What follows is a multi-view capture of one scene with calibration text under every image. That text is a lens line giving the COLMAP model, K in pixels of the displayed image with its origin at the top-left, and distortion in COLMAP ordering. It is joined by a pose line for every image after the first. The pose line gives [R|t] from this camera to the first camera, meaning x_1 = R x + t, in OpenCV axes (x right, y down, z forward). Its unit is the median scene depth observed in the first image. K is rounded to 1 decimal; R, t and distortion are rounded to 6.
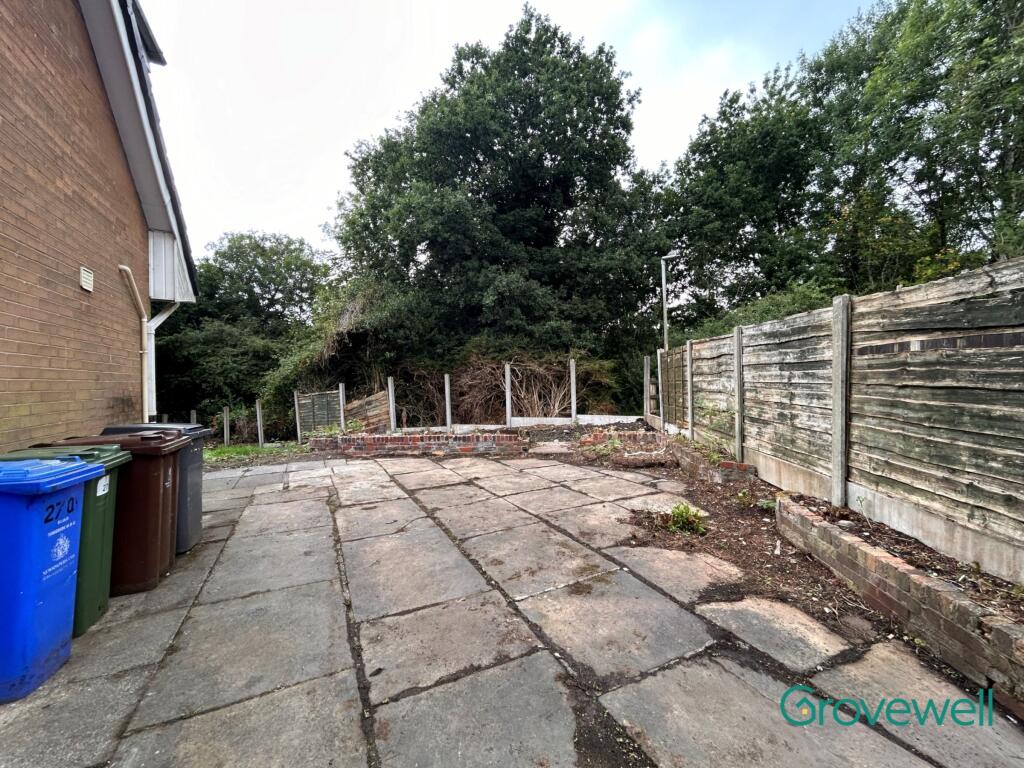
lens RADIAL K [[417.1, 0, 511.8], [0, 417.1, 380.9], [0, 0, 1]] dist [-0.002290, 0.001252]
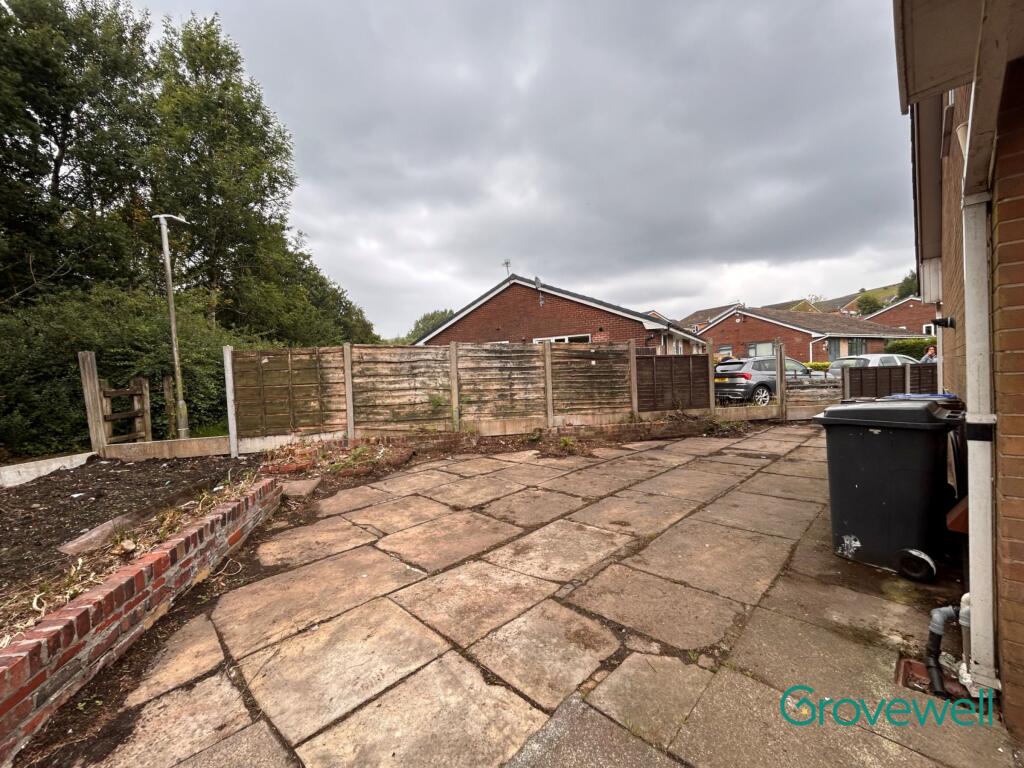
lens RADIAL K [[417.1, 0, 510.3], [0, 417.1, 385.7], [0, 0, 1]] dist [-0.002290, 0.001252]
pose [[-0.328884, 0.007922, 0.944337, -0.403325], [0.042590, 0.999072, 0.006452, 0.010391], [-0.943409, 0.042341, -0.328916, 0.569636]]
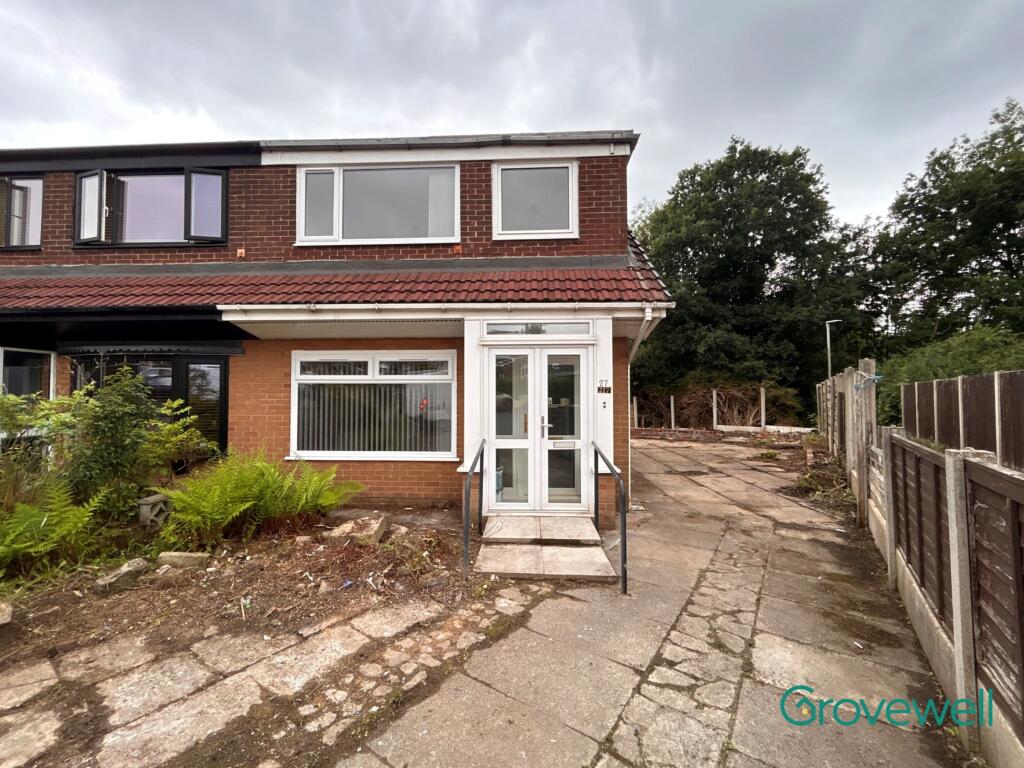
lens RADIAL K [[417.1, 0, 512.0], [0, 417.1, 381.9], [0, 0, 1]] dist [-0.002290, 0.001252]
pose [[0.878892, 0.005574, -0.476989, 0.067003], [-0.020371, 0.999458, -0.025856, -0.015622], [0.476586, 0.032441, 0.878529, -0.706832]]
